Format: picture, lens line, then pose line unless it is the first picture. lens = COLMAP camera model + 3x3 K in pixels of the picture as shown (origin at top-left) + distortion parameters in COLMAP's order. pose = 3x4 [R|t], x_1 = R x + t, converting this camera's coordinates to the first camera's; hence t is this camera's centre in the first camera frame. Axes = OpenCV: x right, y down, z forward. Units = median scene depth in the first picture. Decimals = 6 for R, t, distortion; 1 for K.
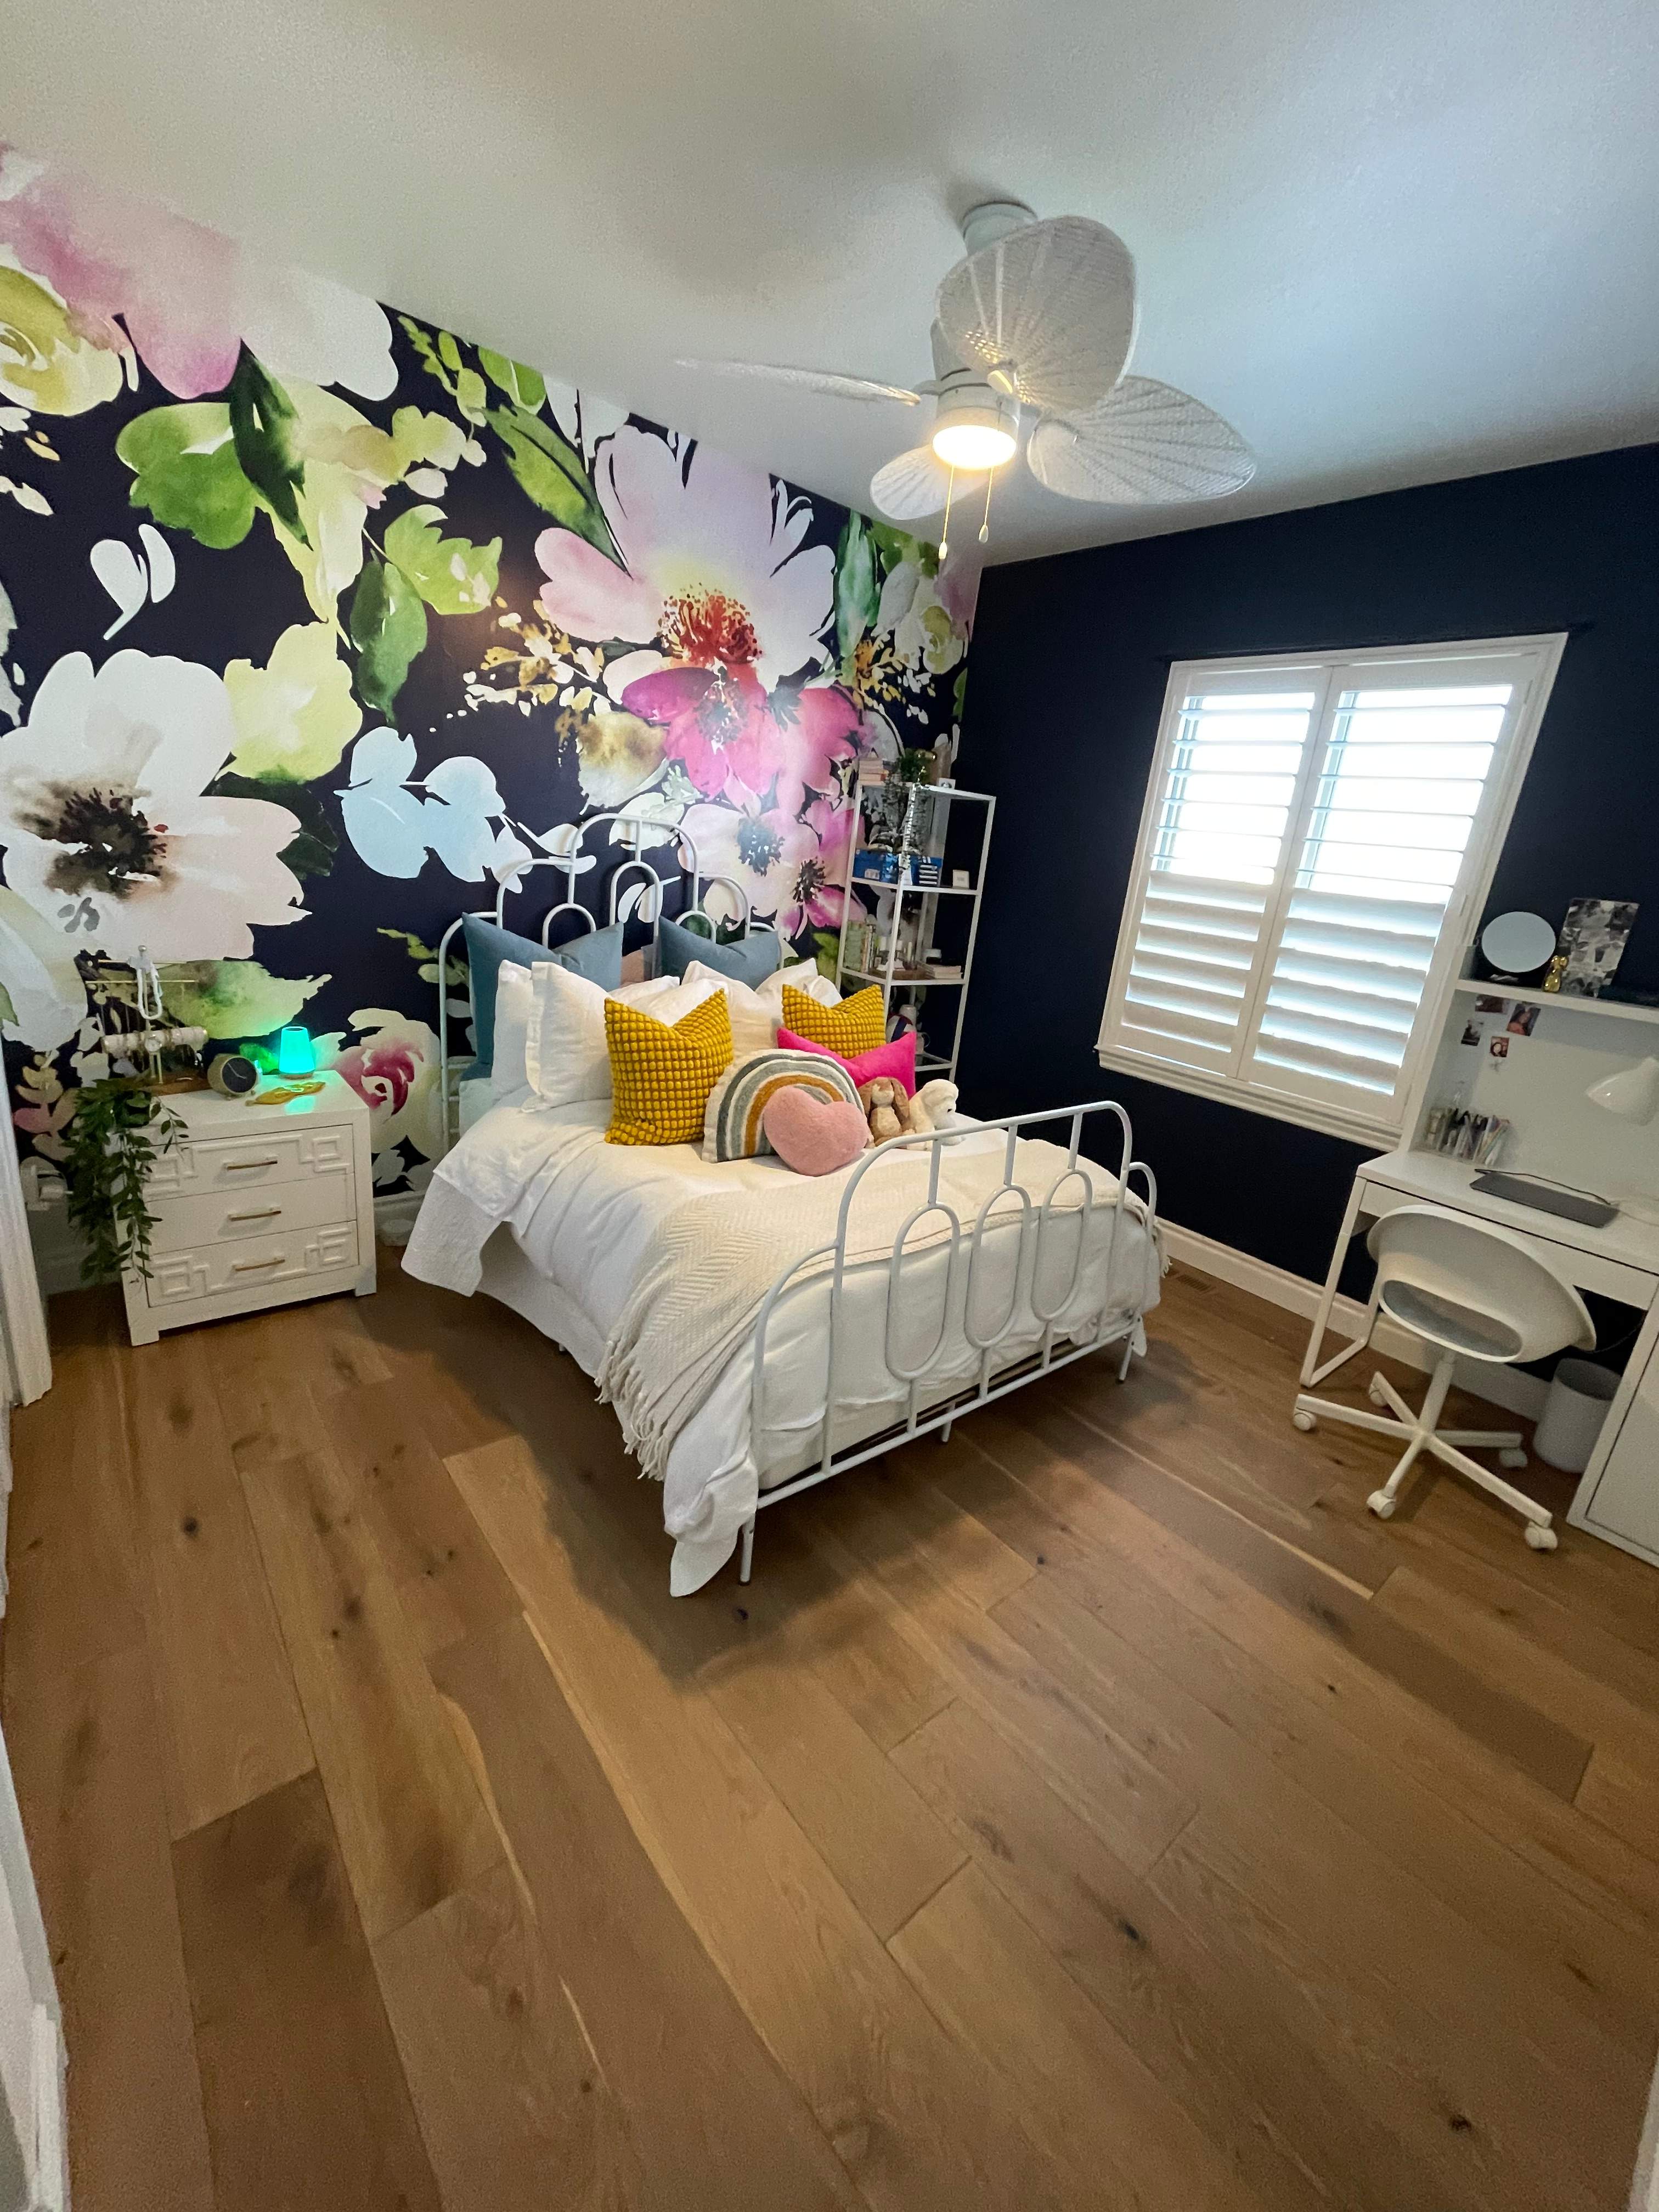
lens RADIAL K [[889.5, 0, 837.9], [0, 889.5, 1104.7], [0, 0, 1]] dist [-0.008947, 0.003500]
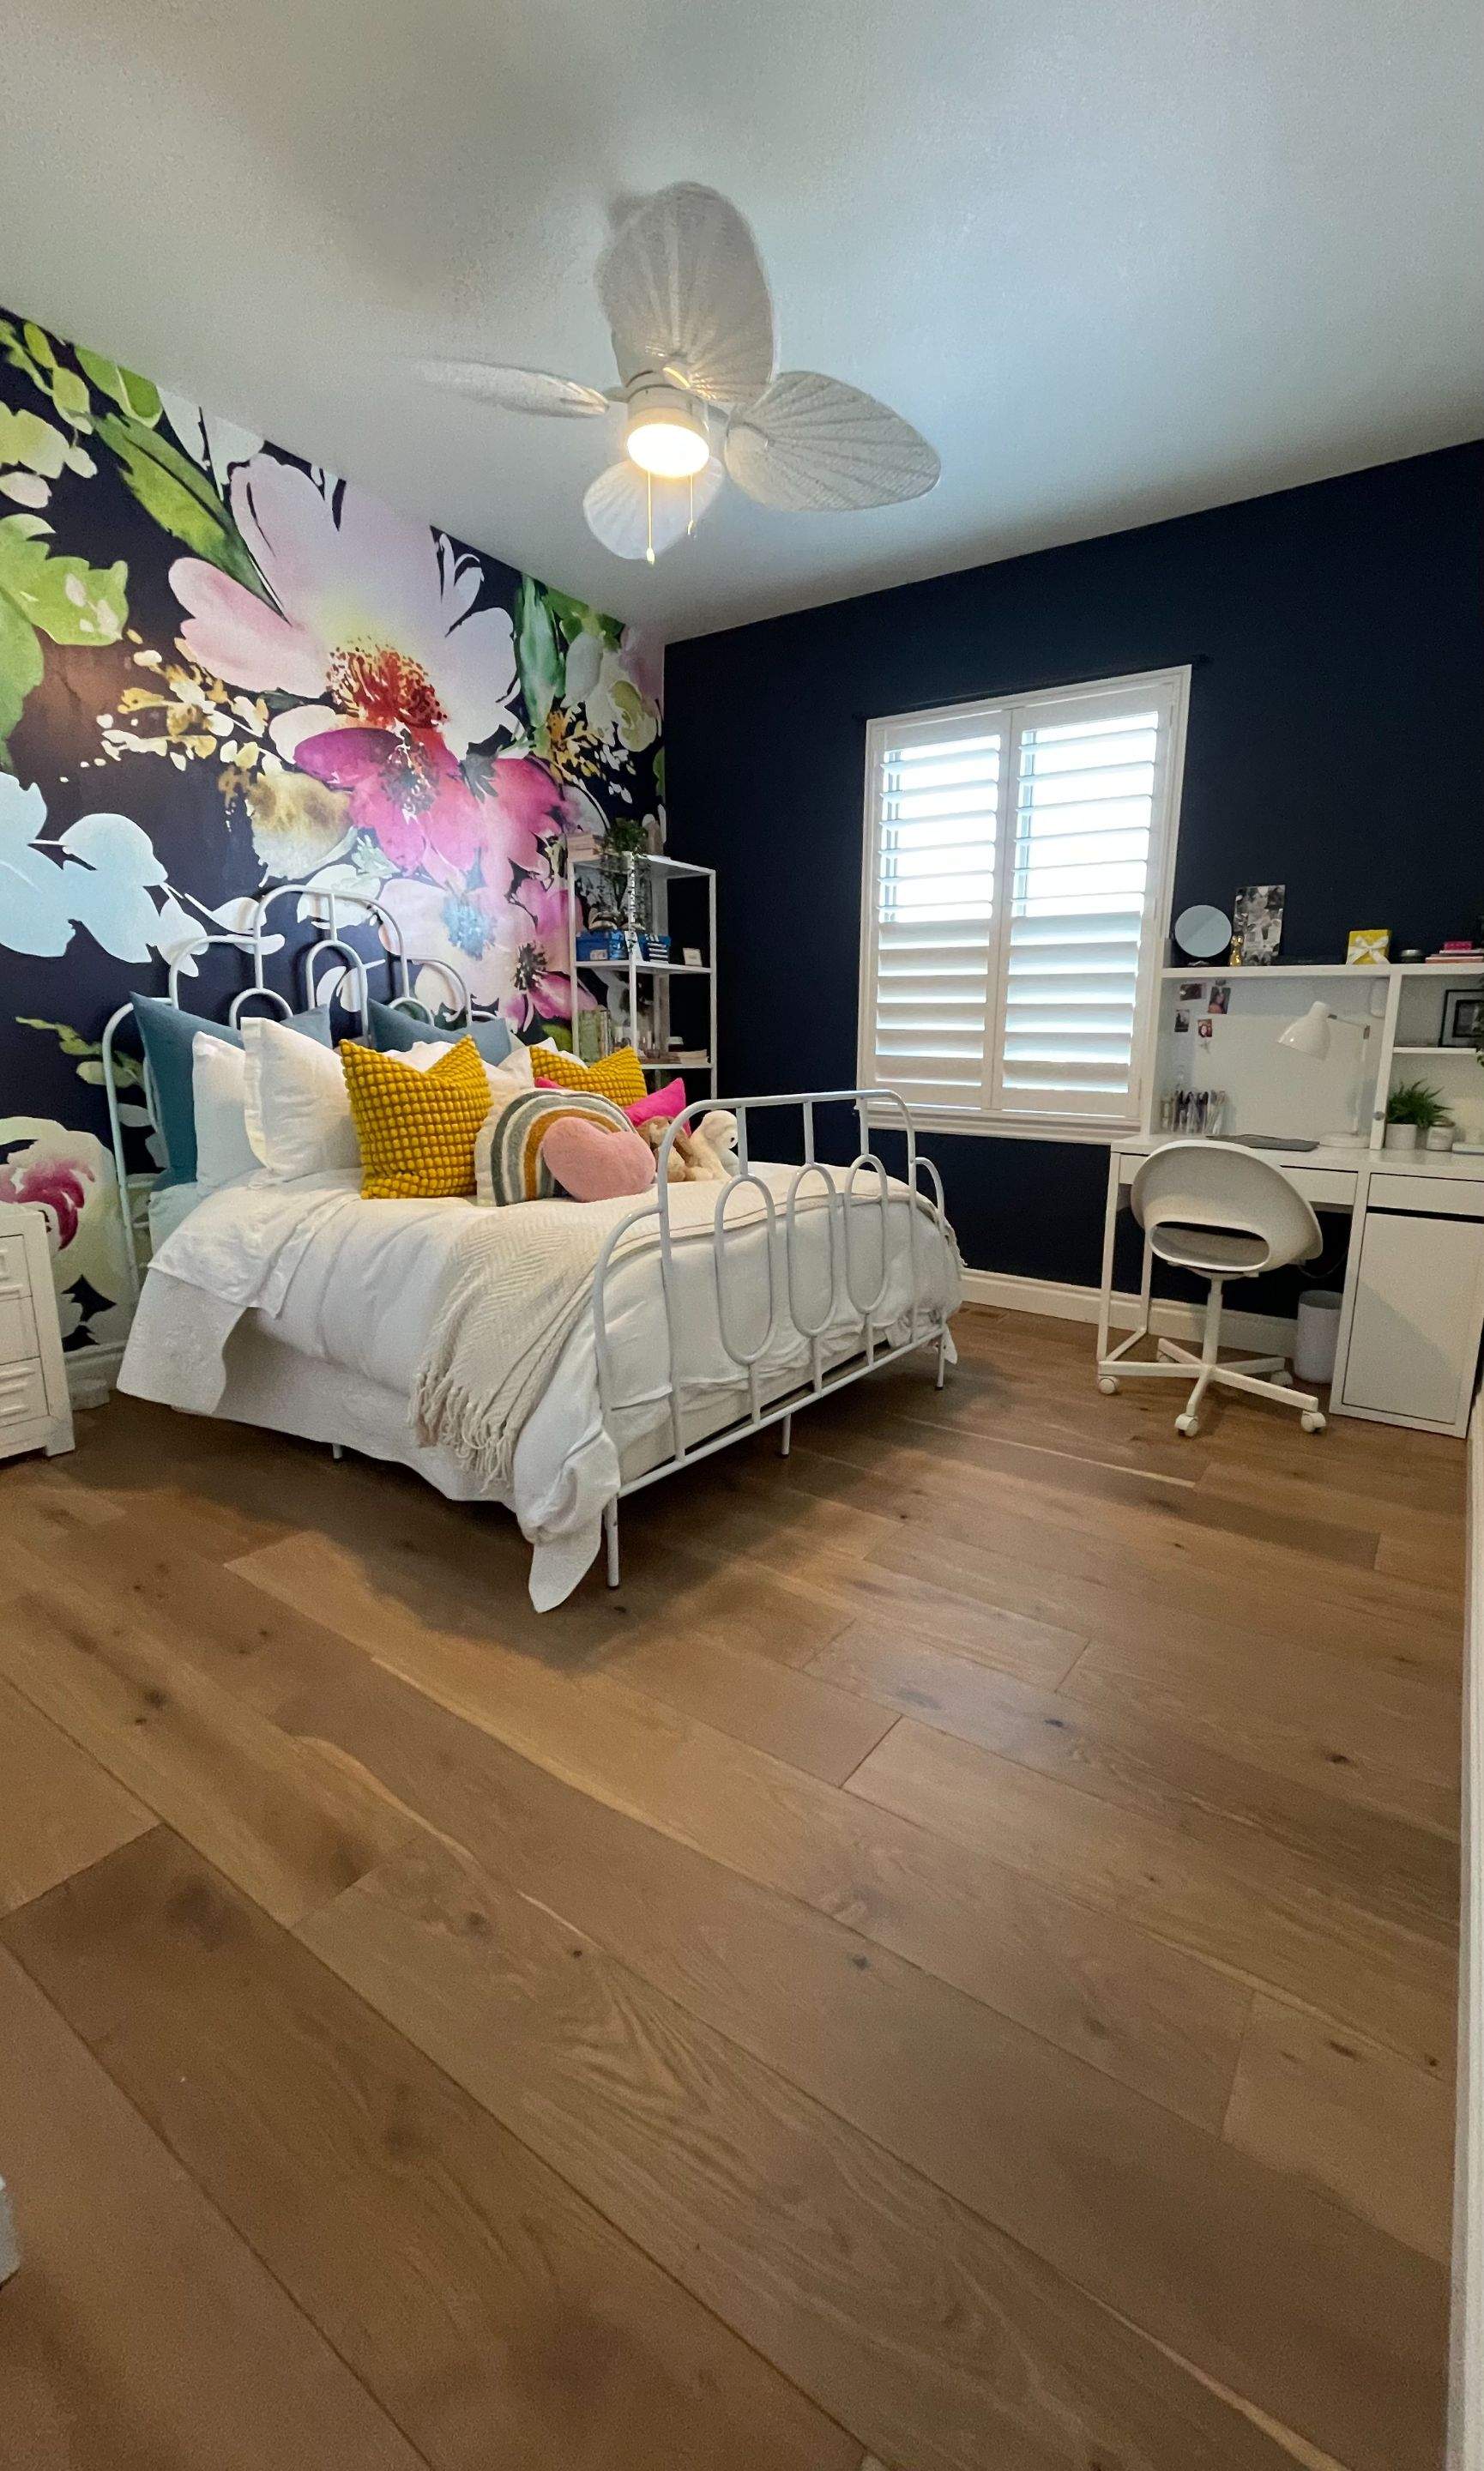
lens RADIAL K [[990.3, 0, 818.3], [0, 990.3, 1241.9], [0, 0, 1]] dist [-0.007813, 0.004638]
pose [[0.954936, -0.143957, 0.259562, -0.082698], [0.159985, 0.986242, -0.041602, 0.181116], [-0.250003, 0.081253, 0.964830, -0.059913]]
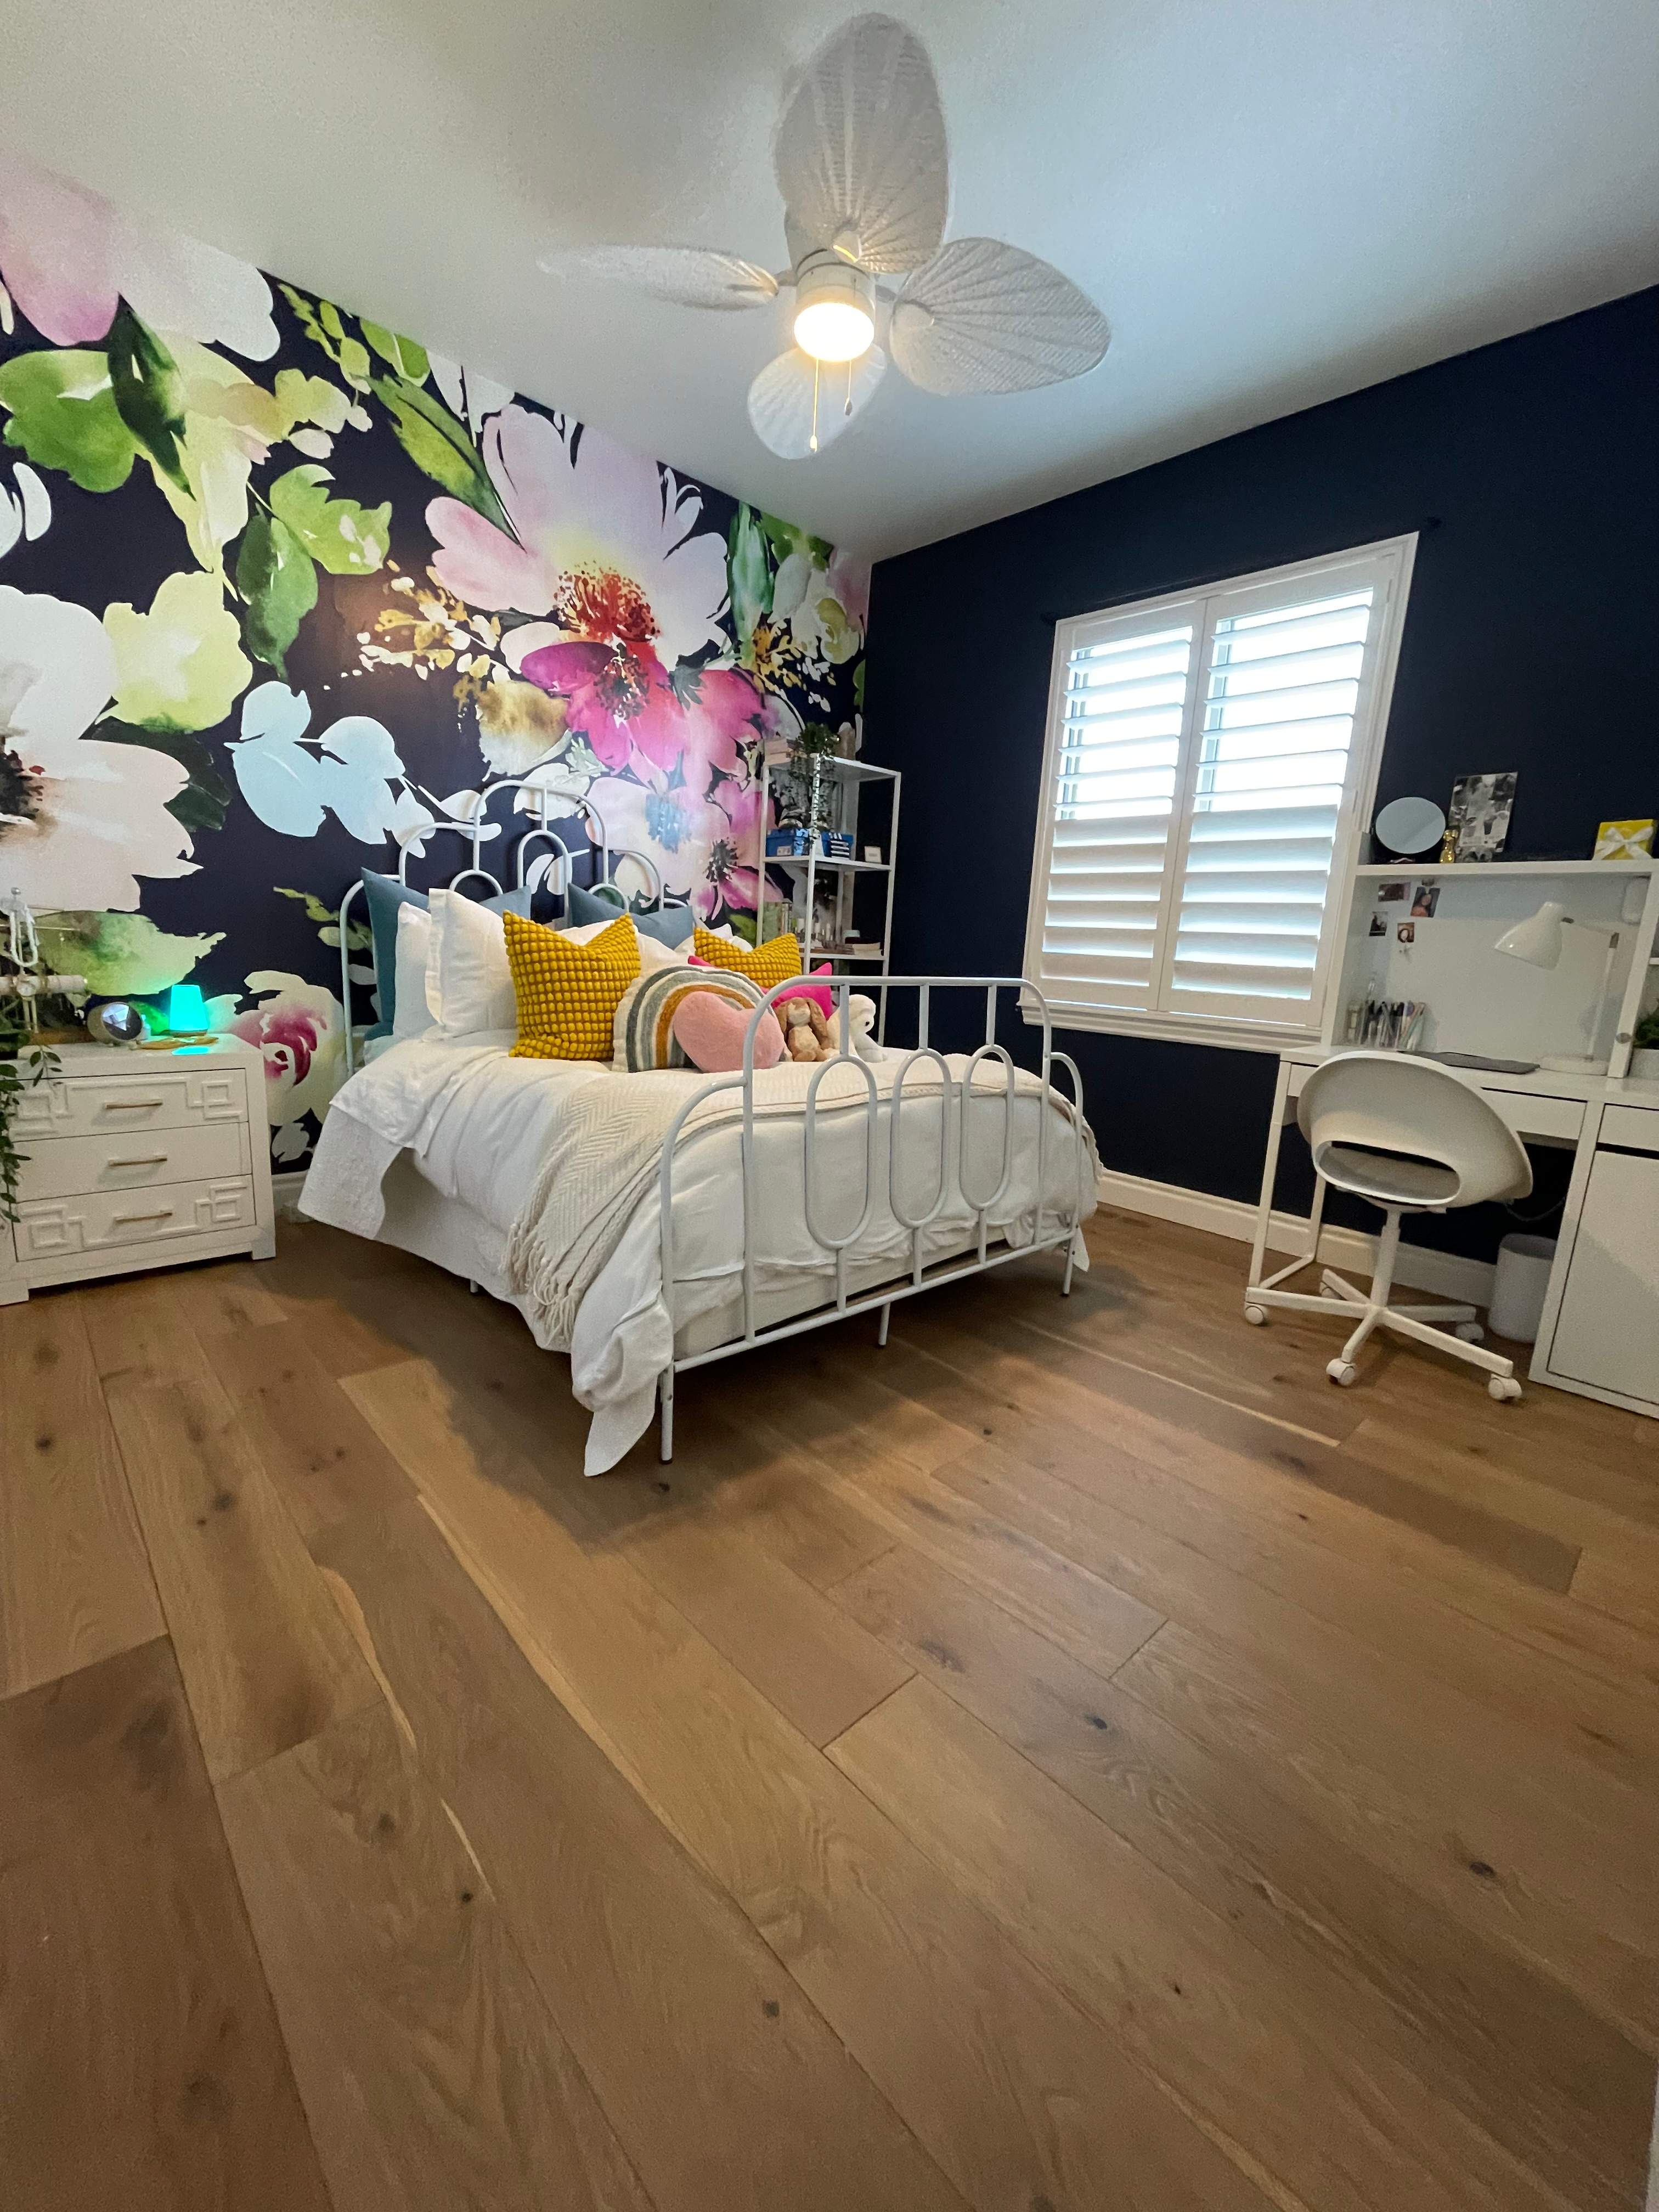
lens RADIAL K [[889.5, 0, 814.1], [0, 889.5, 1112.2], [0, 0, 1]] dist [-0.008947, 0.003500]
pose [[0.997322, -0.063048, 0.037052, 0.025276], [0.066033, 0.994124, -0.085779, 0.188072], [-0.031426, 0.087996, 0.995625, 0.034650]]
